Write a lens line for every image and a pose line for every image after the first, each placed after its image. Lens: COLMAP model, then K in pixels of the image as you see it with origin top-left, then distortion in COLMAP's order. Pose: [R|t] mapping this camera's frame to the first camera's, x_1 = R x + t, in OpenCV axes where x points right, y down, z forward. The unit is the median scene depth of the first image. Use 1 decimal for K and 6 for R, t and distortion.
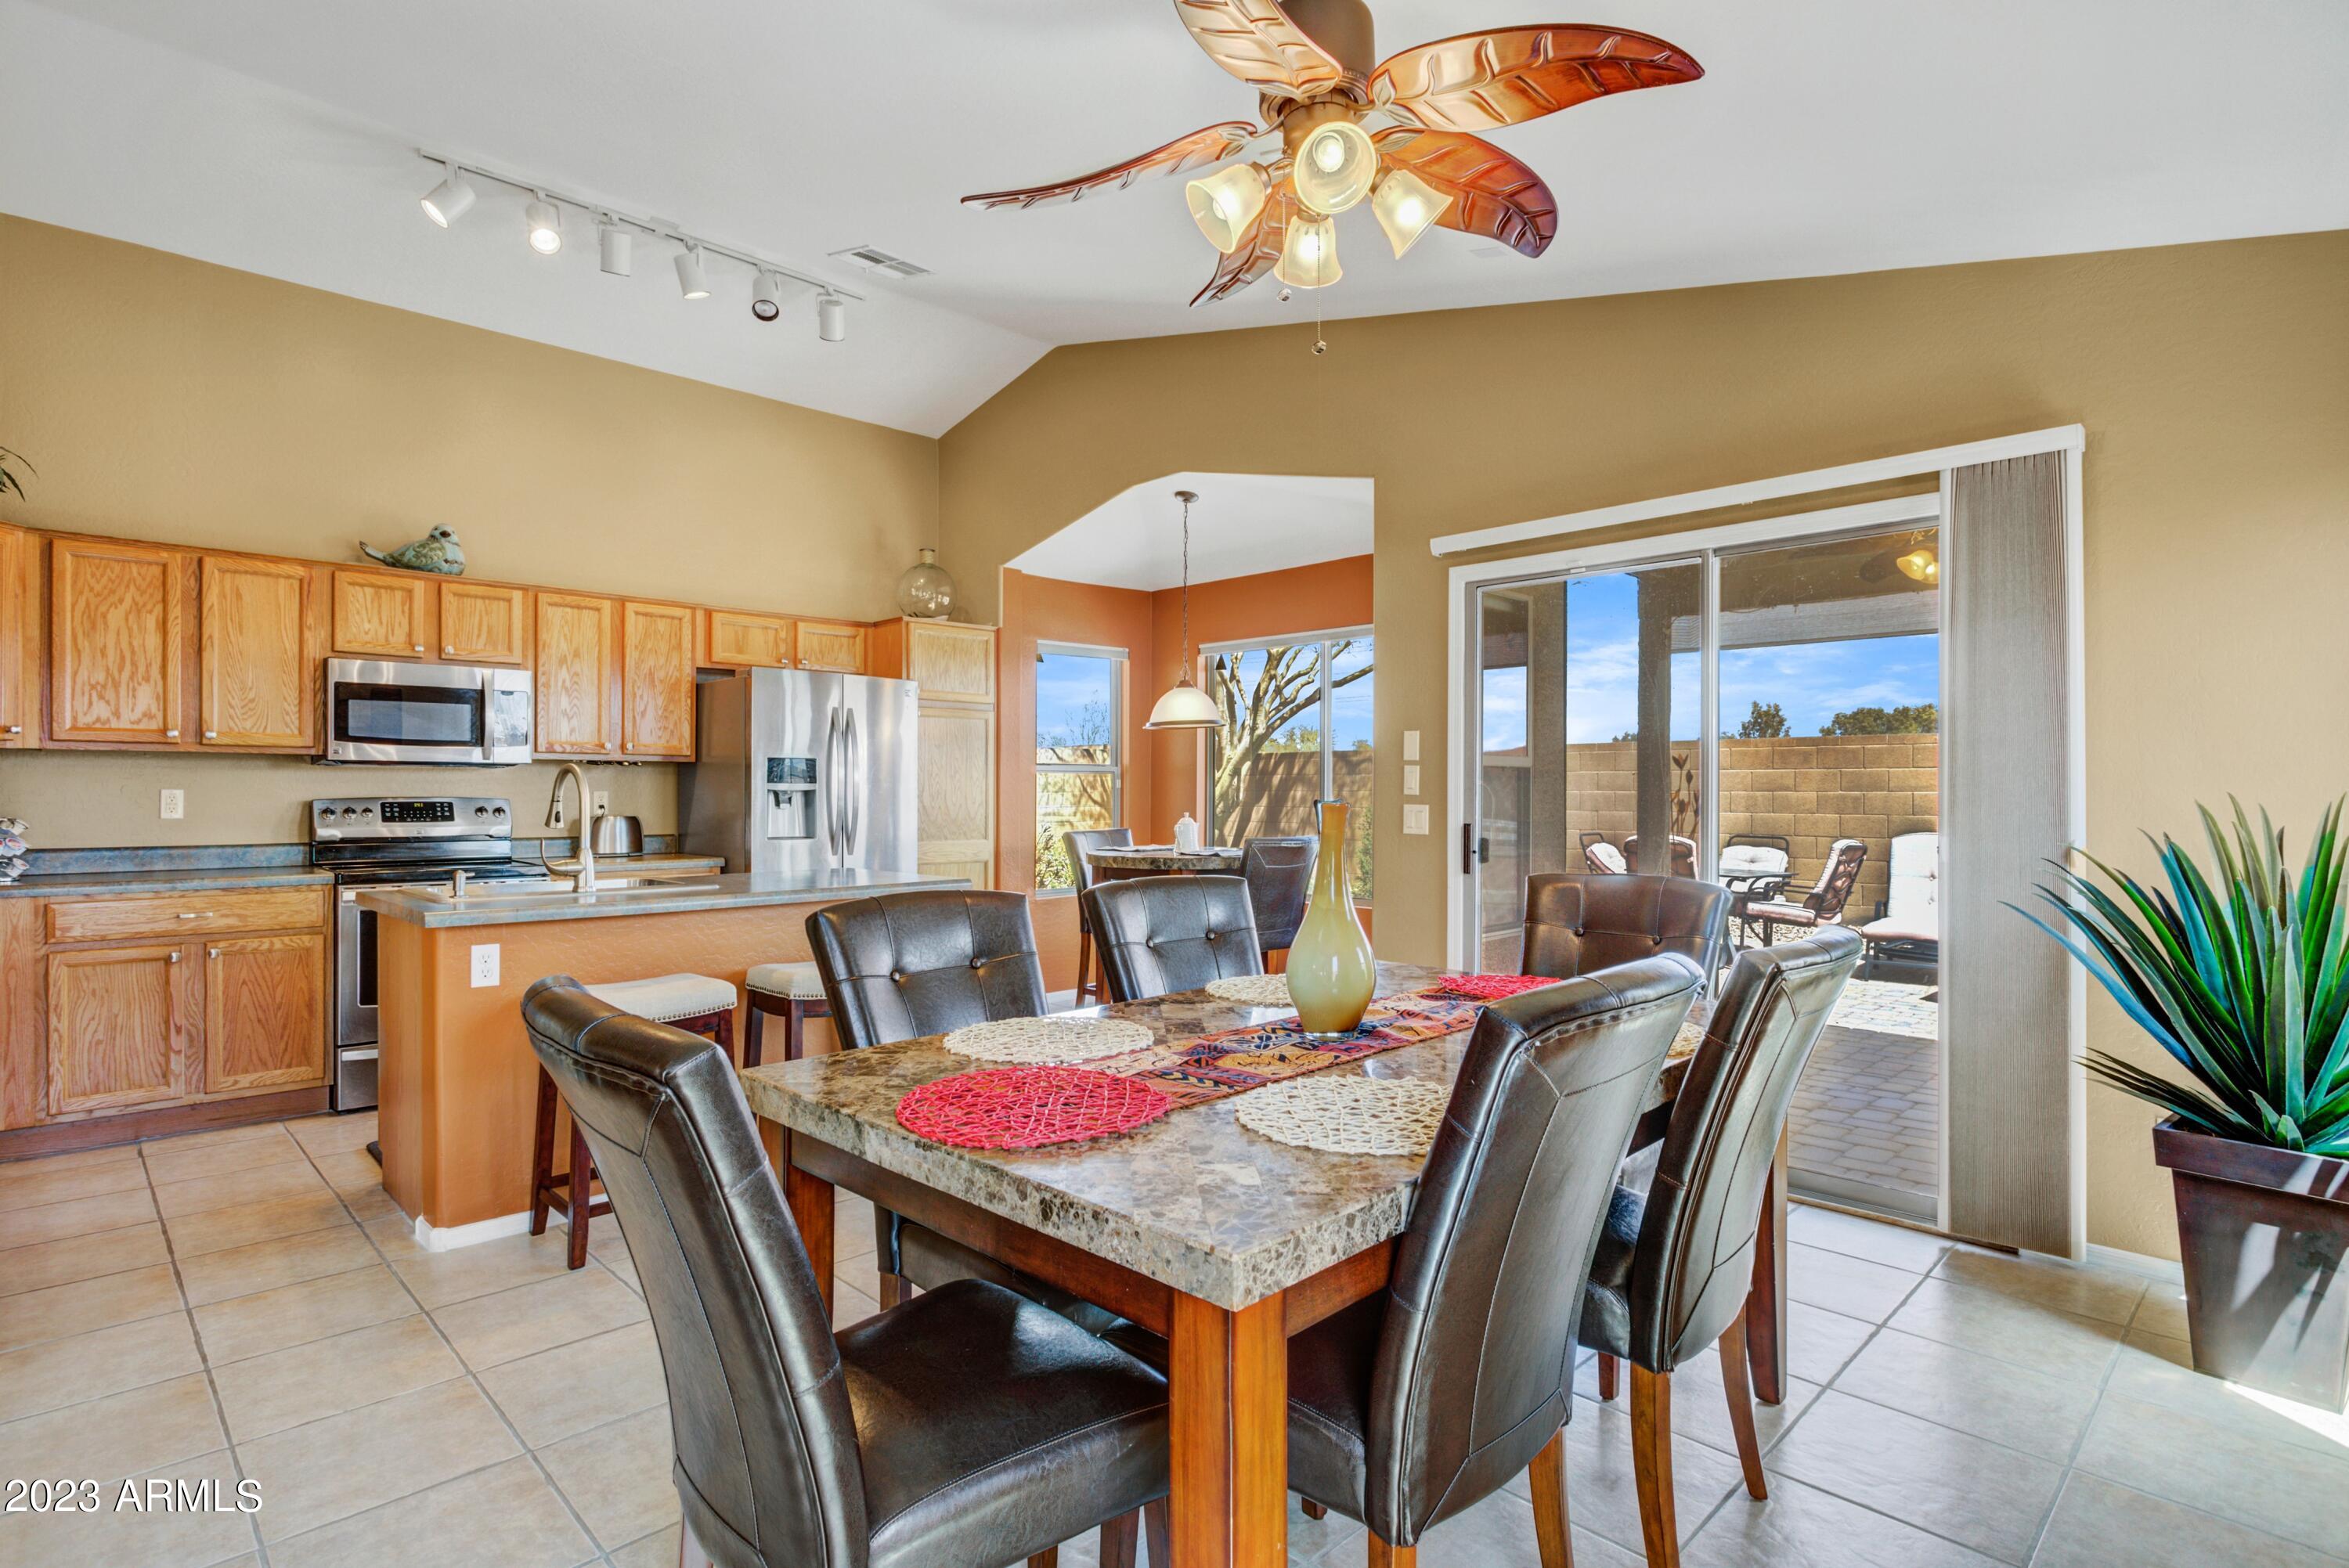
lens RADIAL K [[1194.9, 0, 1165.1], [0, 1194.9, 792.0], [0, 0, 1]] dist [0.001583, -0.000350]
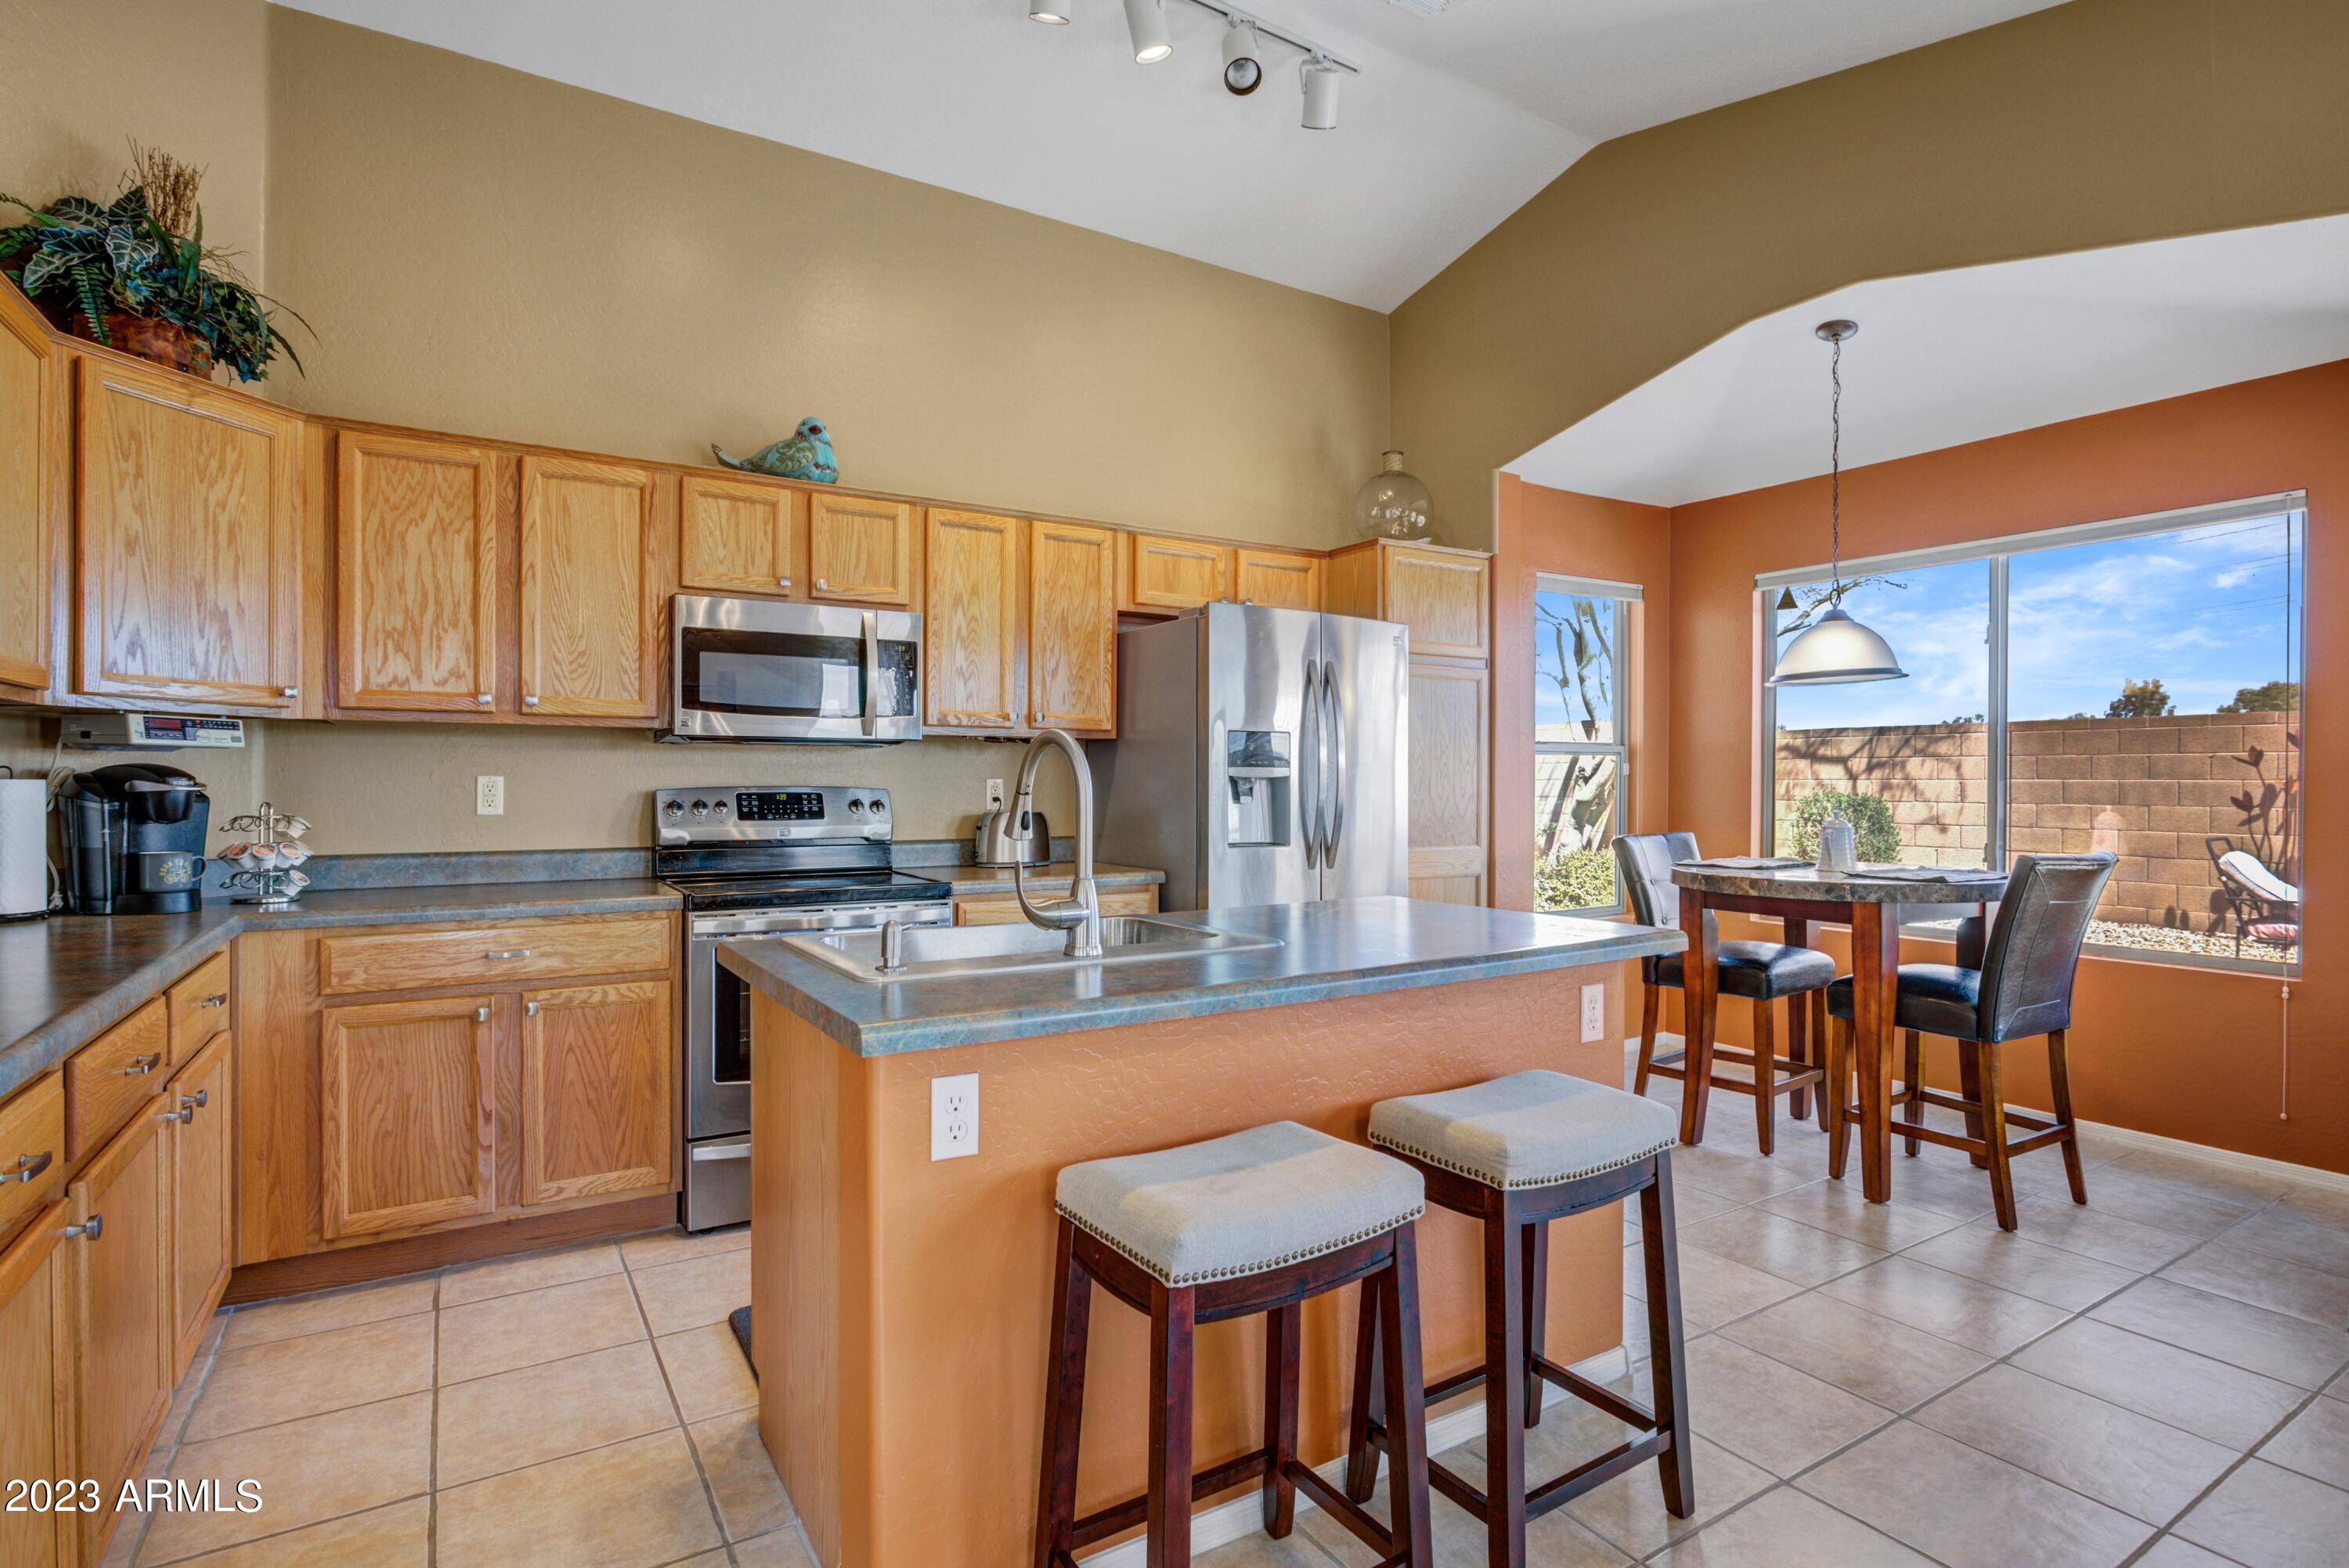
lens RADIAL K [[1200.8, 0, 1174.5], [0, 1200.8, 784.0], [0, 0, 1]] dist [-0.002004, 0.000339]
pose [[0.977743, 0.001093, -0.209803, -0.260091], [-0.000631, 0.999997, 0.002270, 0.001006], [0.209805, -0.002087, 0.977741, 0.364663]]
